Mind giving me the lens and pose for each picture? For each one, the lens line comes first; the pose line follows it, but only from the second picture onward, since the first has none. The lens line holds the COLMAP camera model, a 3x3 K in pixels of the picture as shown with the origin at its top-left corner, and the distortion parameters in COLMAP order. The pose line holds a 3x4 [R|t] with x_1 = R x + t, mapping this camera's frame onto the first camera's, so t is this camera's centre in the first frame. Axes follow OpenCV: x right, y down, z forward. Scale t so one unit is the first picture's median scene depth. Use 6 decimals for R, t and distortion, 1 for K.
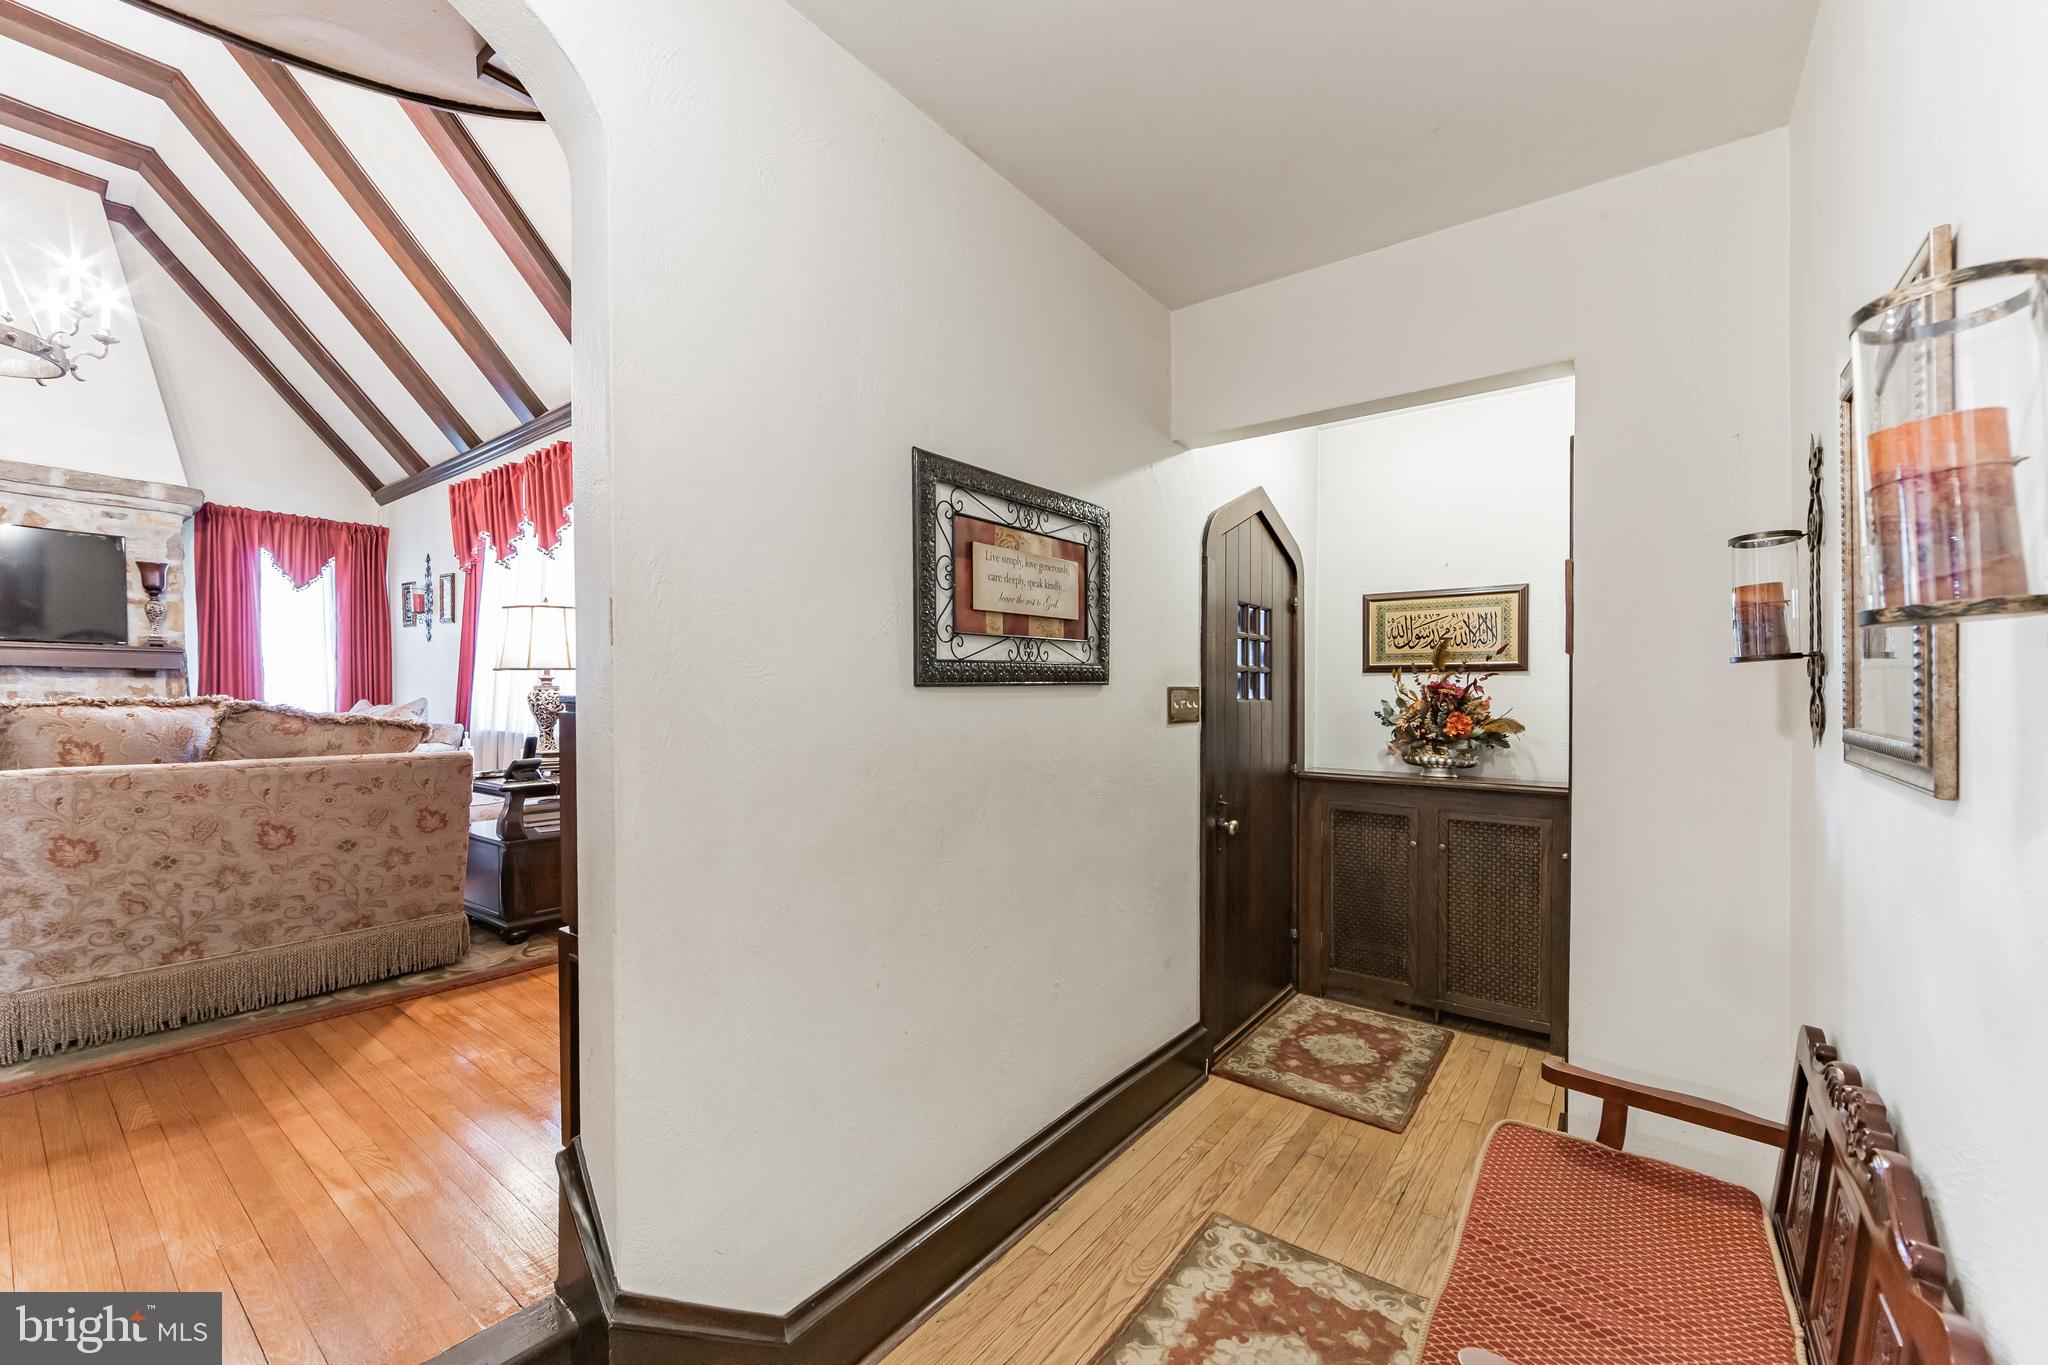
lens RADIAL K [[802.7, 0, 1031.6], [0, 802.7, 715.0], [0, 0, 1]] dist [-0.002088, -0.000623]
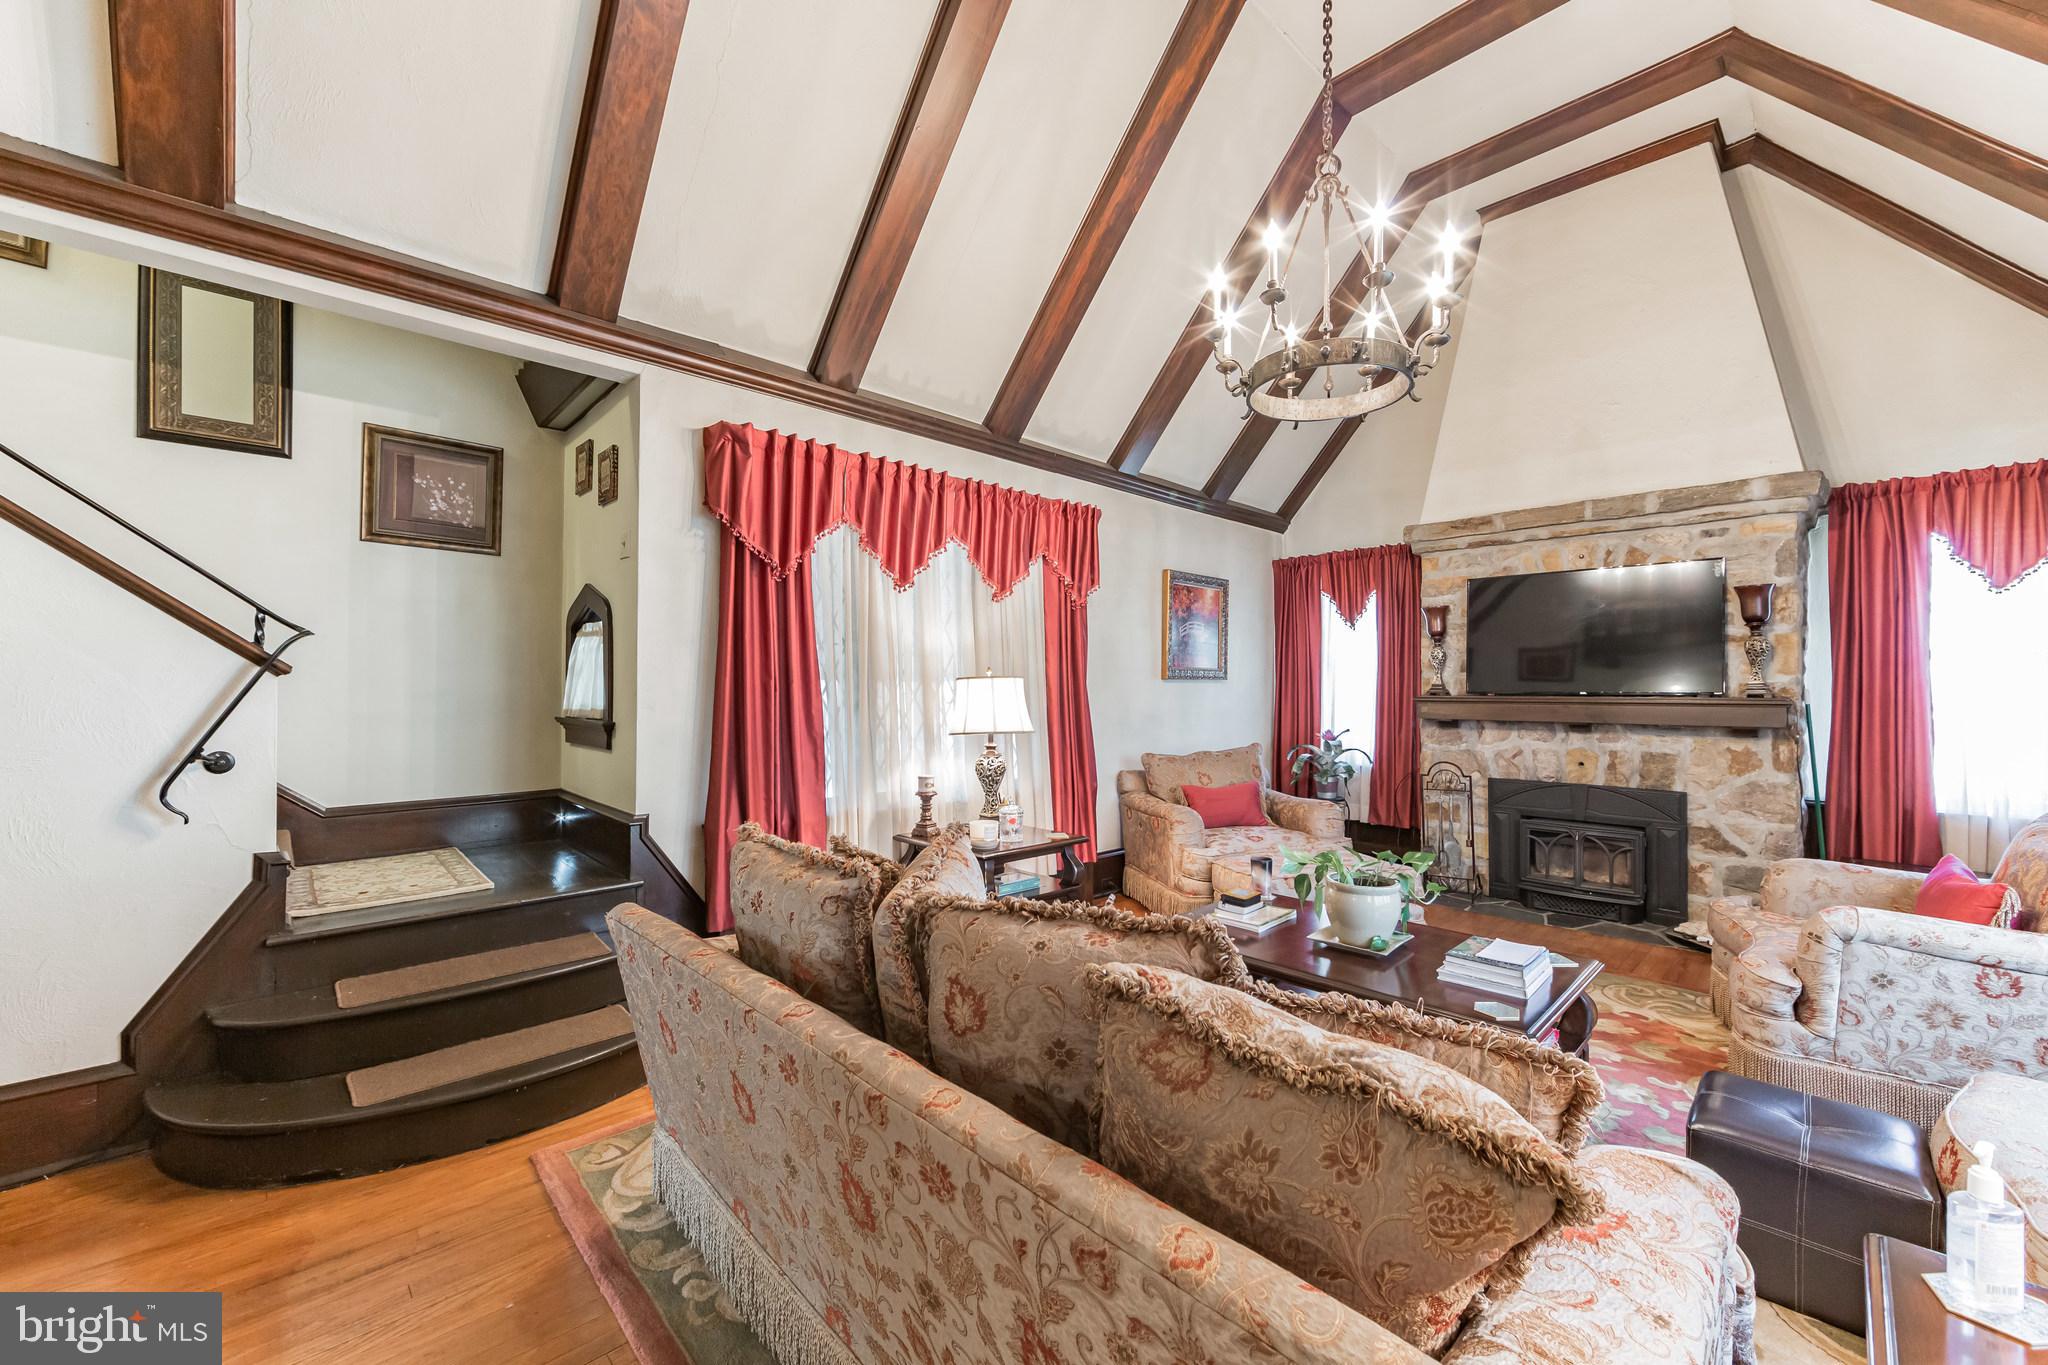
lens RADIAL K [[802.7, 0, 1029.9], [0, 802.7, 686.8], [0, 0, 1]] dist [-0.002088, -0.000623]
pose [[-0.165040, -0.011223, -0.986223, -0.247124], [-0.027075, 0.999610, -0.006844, -0.071179], [0.985915, 0.025572, -0.165279, 0.452367]]
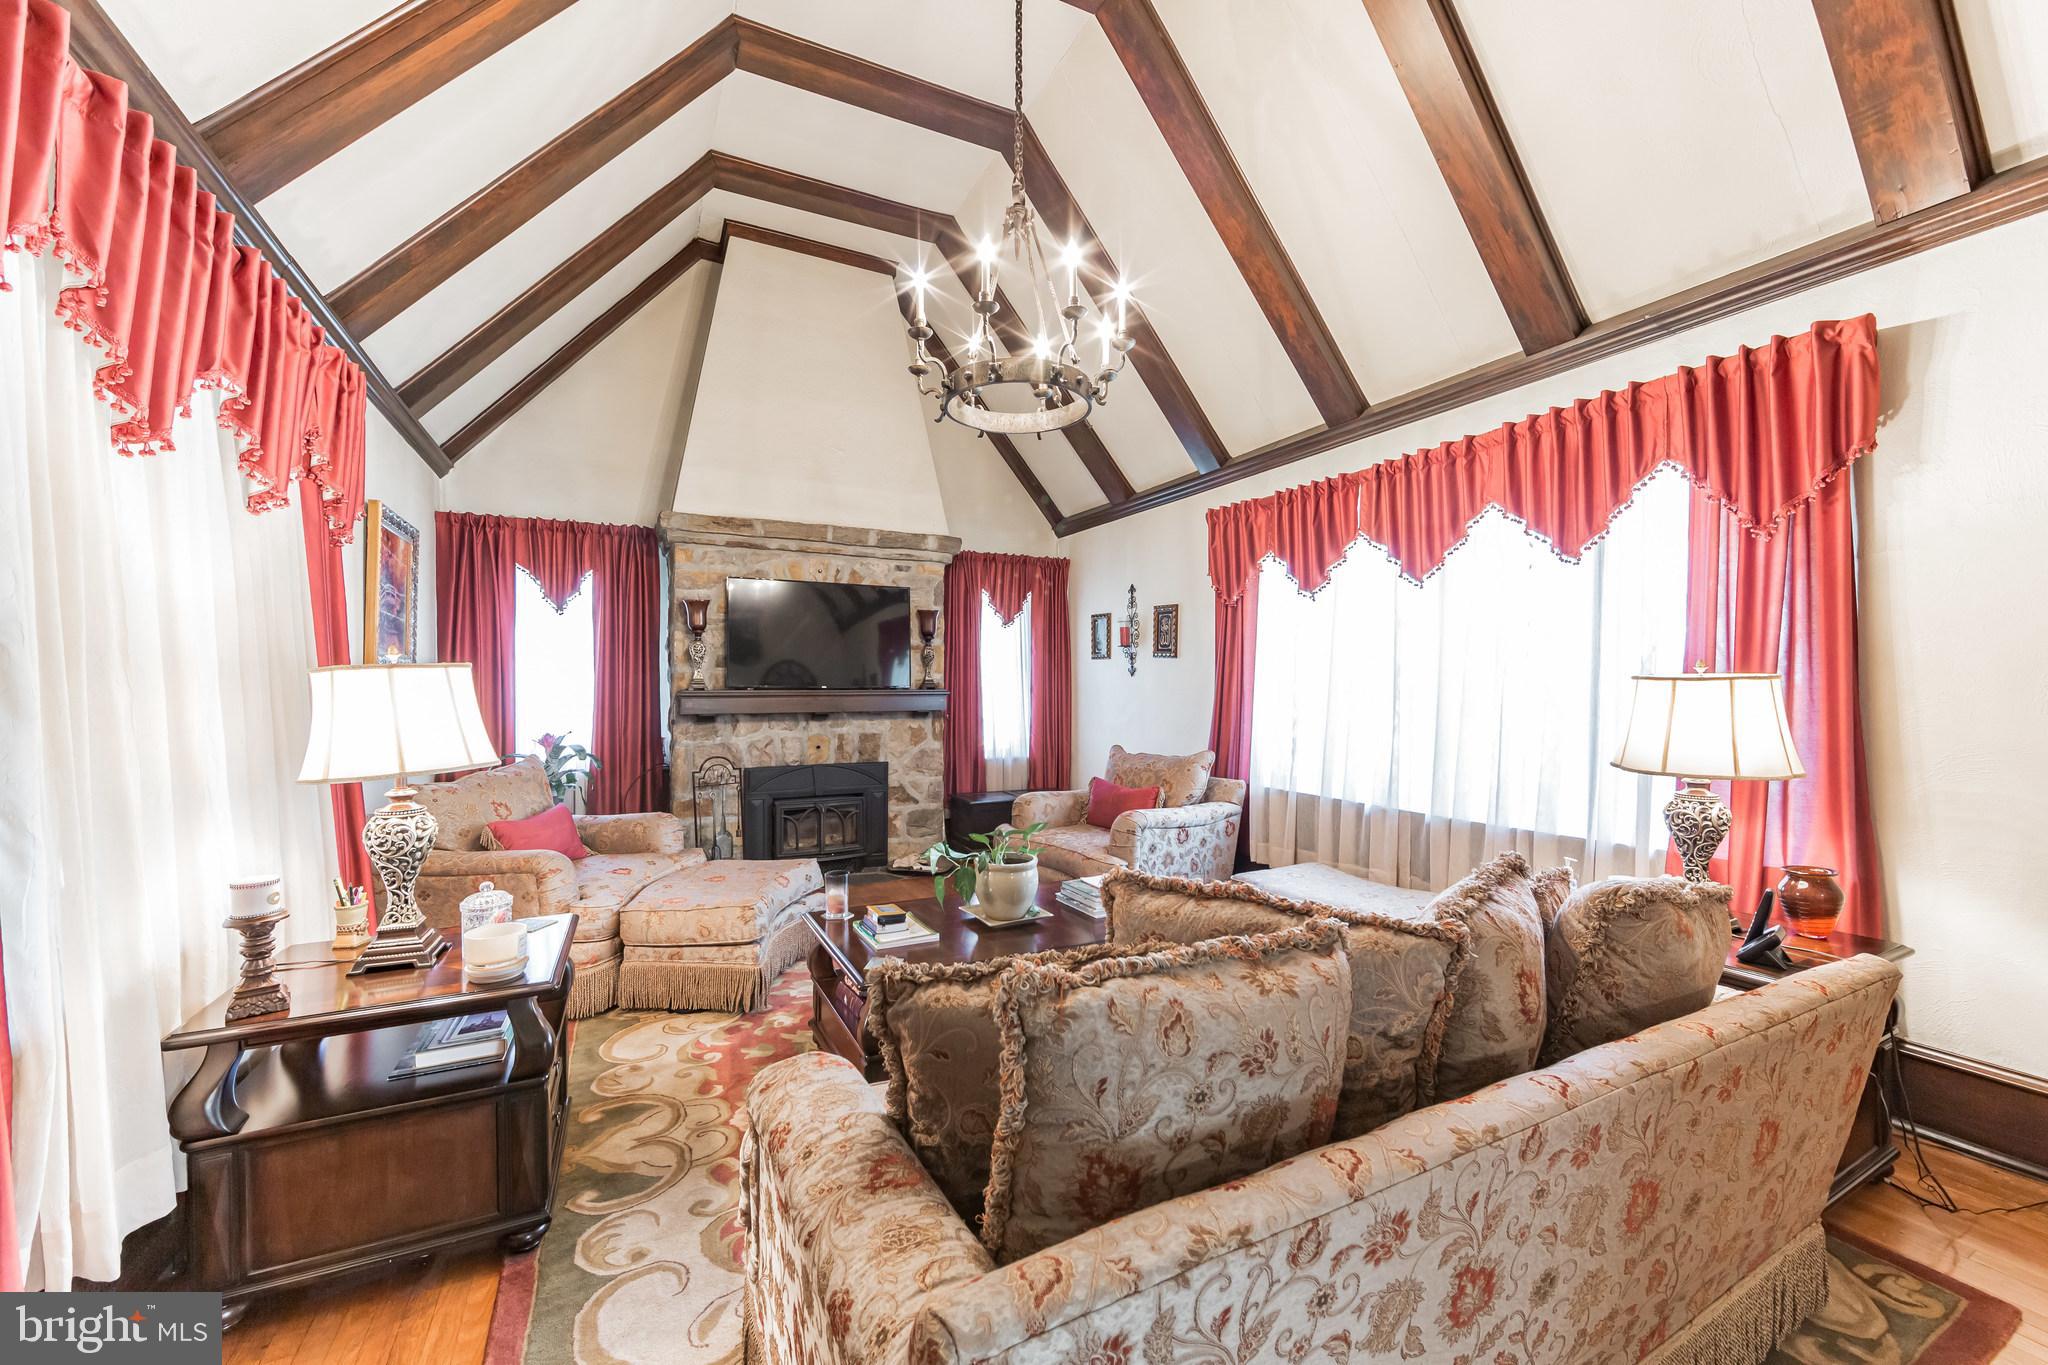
lens RADIAL K [[802.7, 0, 1029.3], [0, 802.7, 685.2], [0, 0, 1]] dist [-0.002088, -0.000623]
pose [[0.895232, -0.006277, -0.445557, -0.499435], [-0.004196, 0.999738, -0.022515, -0.067125], [0.445581, 0.022025, 0.894970, 0.110558]]
